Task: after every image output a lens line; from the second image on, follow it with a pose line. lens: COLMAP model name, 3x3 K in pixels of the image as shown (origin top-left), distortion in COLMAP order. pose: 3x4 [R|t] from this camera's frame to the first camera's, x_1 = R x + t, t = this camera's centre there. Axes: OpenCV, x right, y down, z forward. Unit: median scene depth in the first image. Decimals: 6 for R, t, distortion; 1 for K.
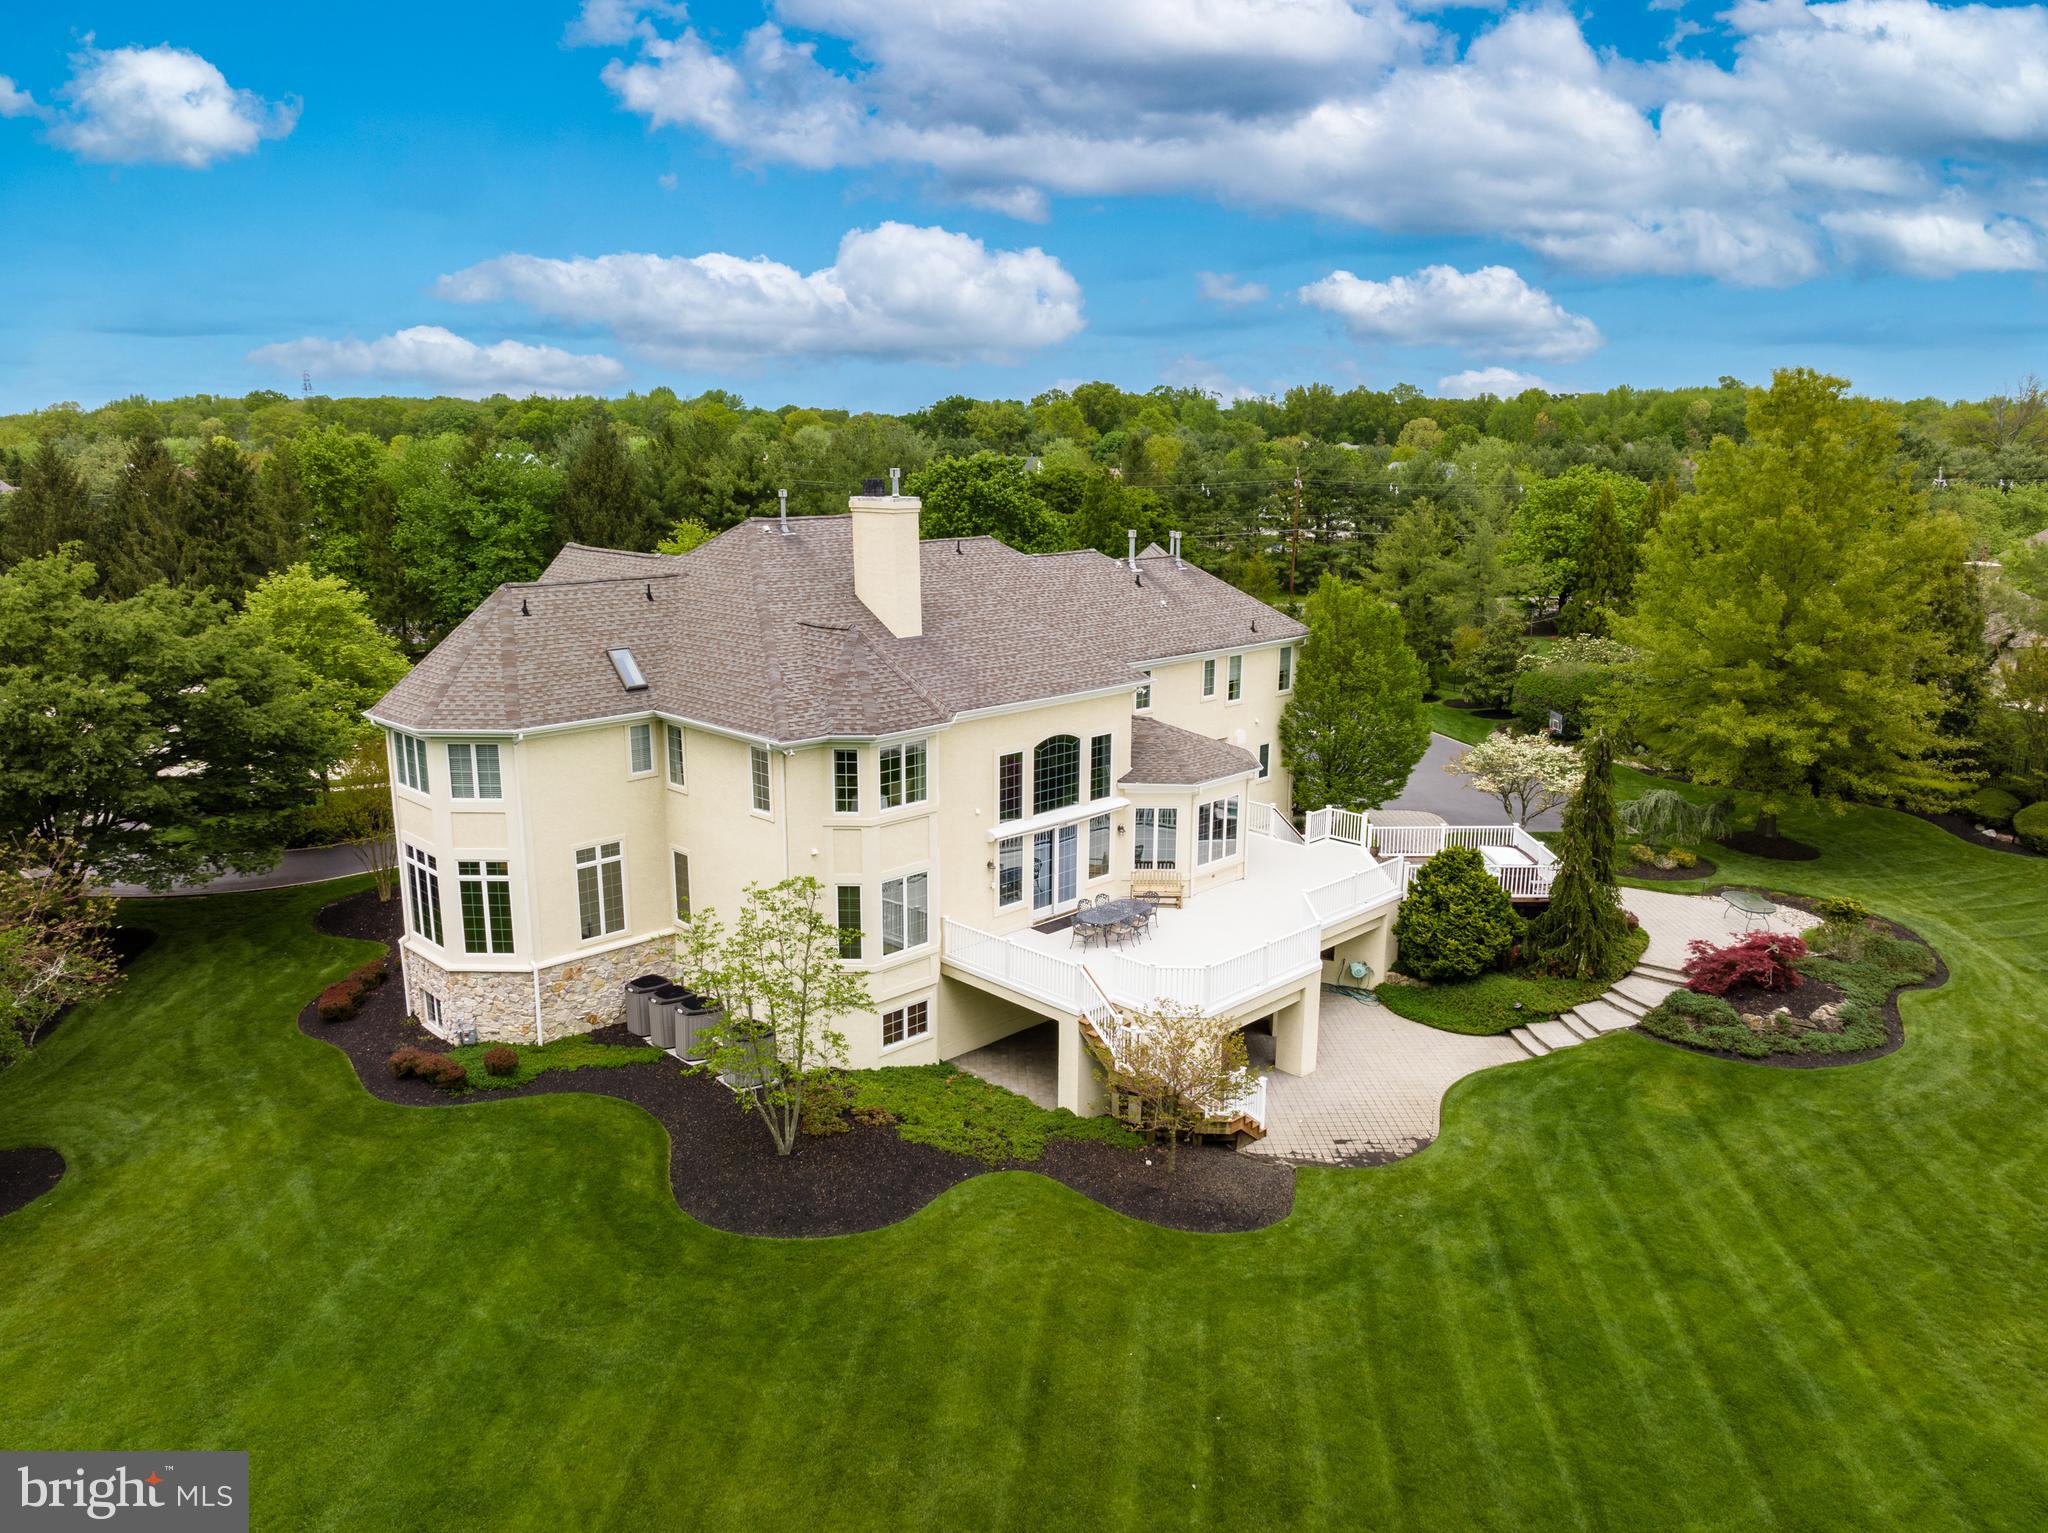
lens RADIAL K [[1443.9, 0, 1025.0], [0, 1443.9, 772.9], [0, 0, 1]] dist [-0.034001, -0.006926]
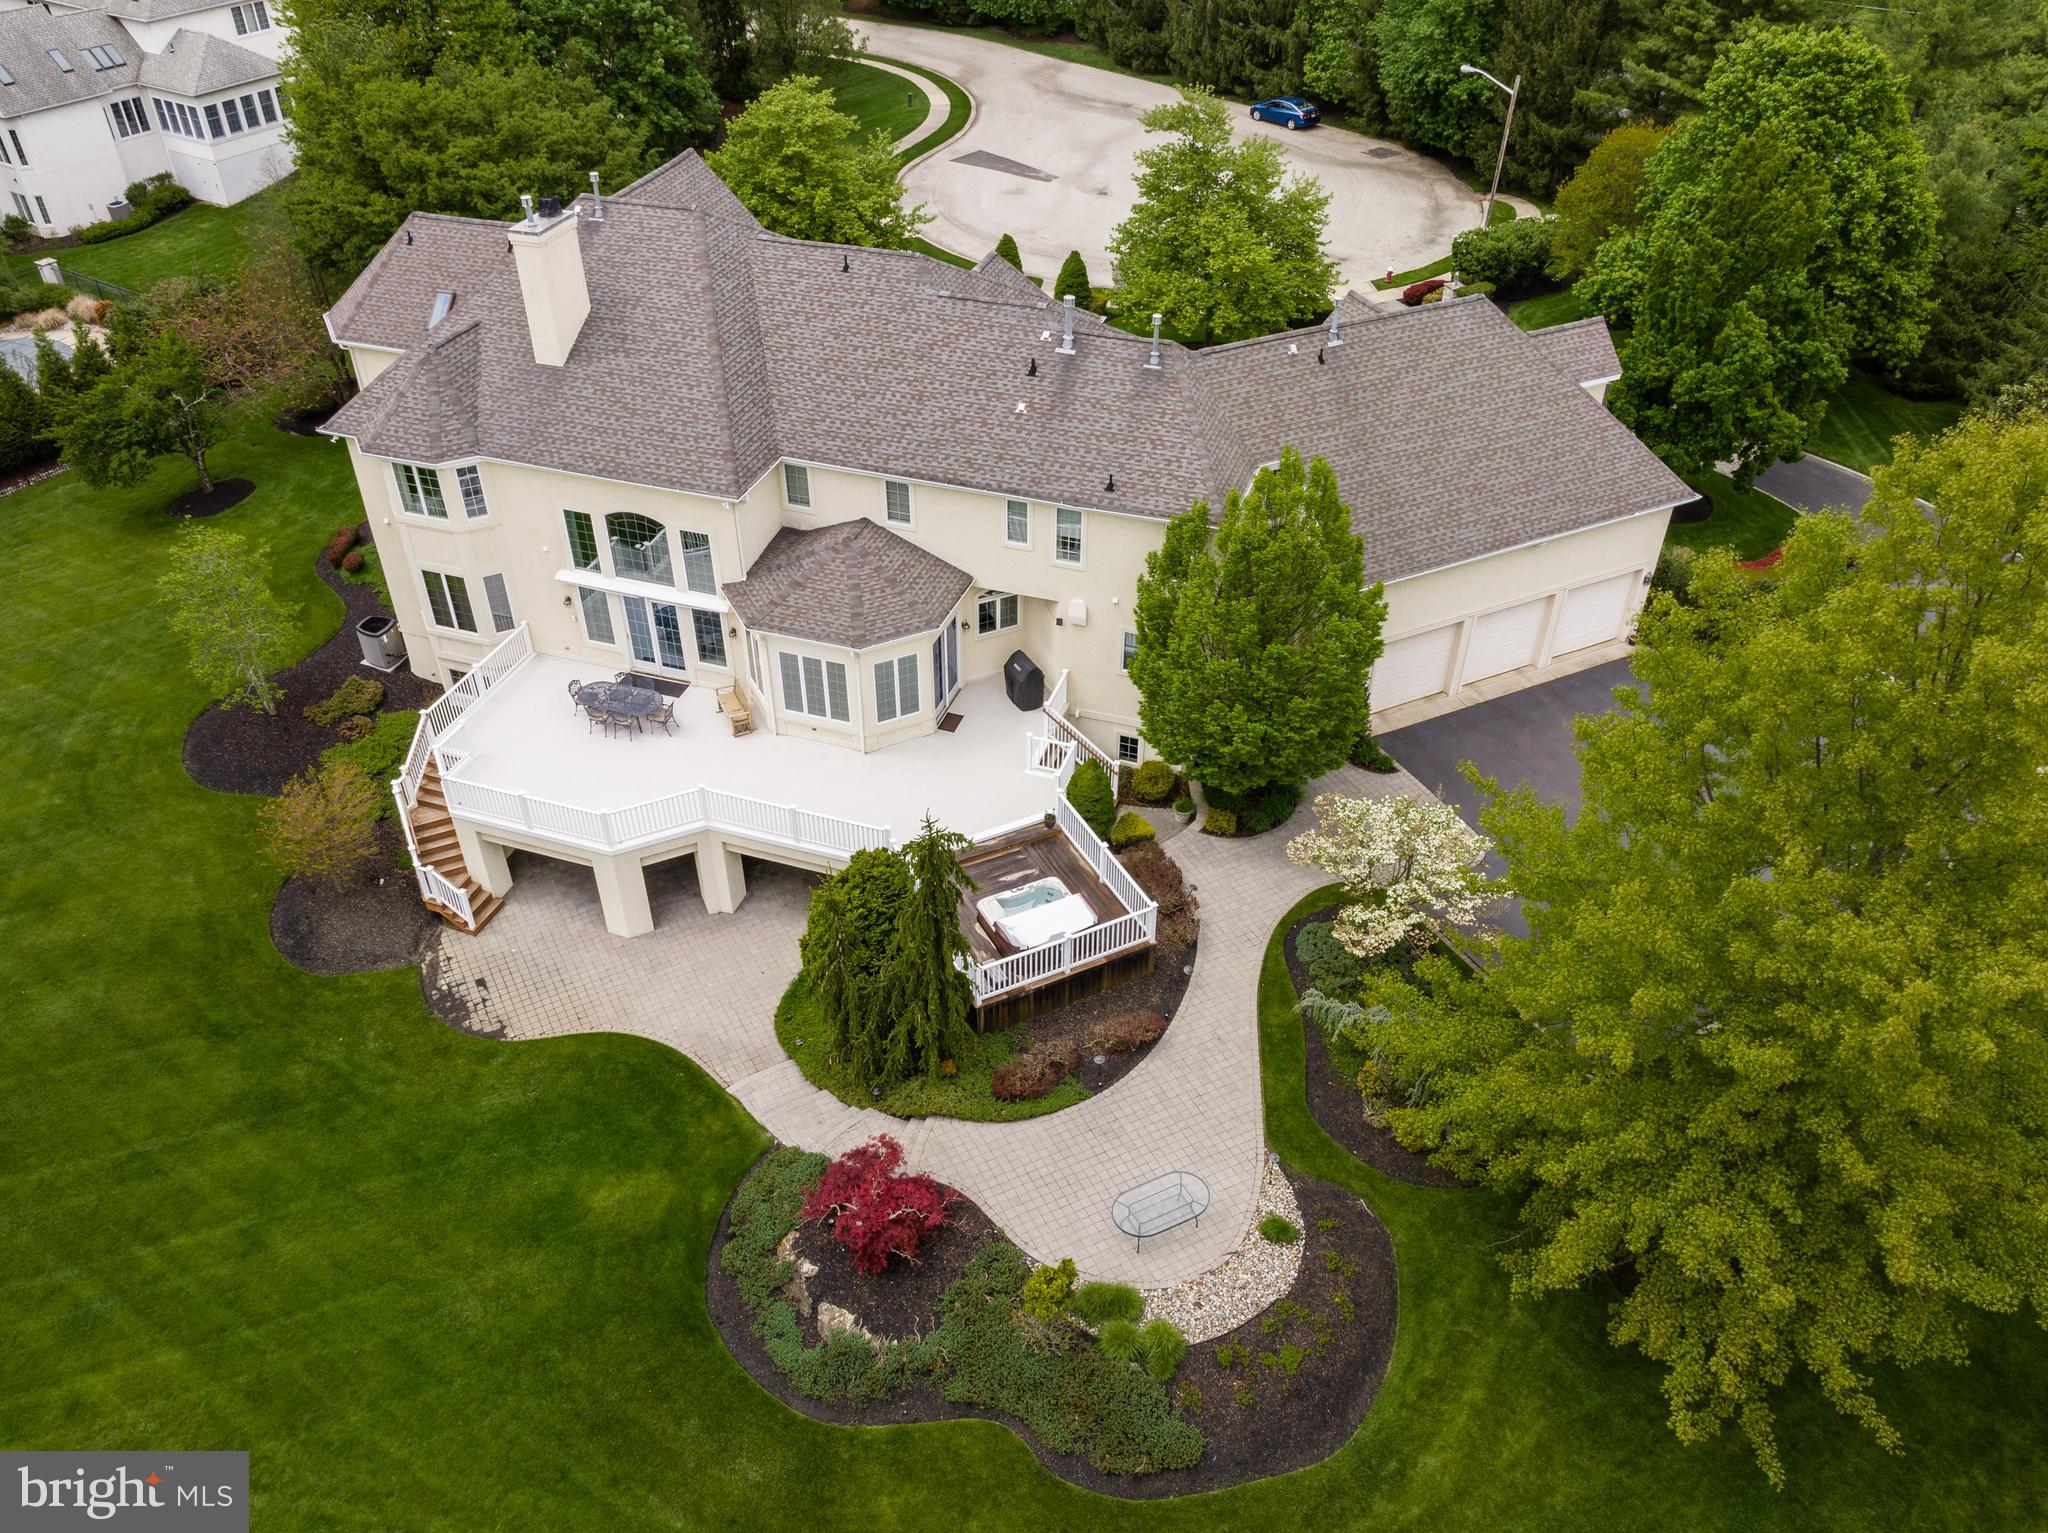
lens RADIAL K [[1540.7, 0, 1022.6], [0, 1540.7, 829.8], [0, 0, 1]] dist [-0.040644, 0.007712]
pose [[0.442004, 0.569444, -0.693085, 0.977005], [-0.202431, 0.816048, 0.541375, -0.465075], [0.873873, -0.098988, 0.475969, 0.715622]]
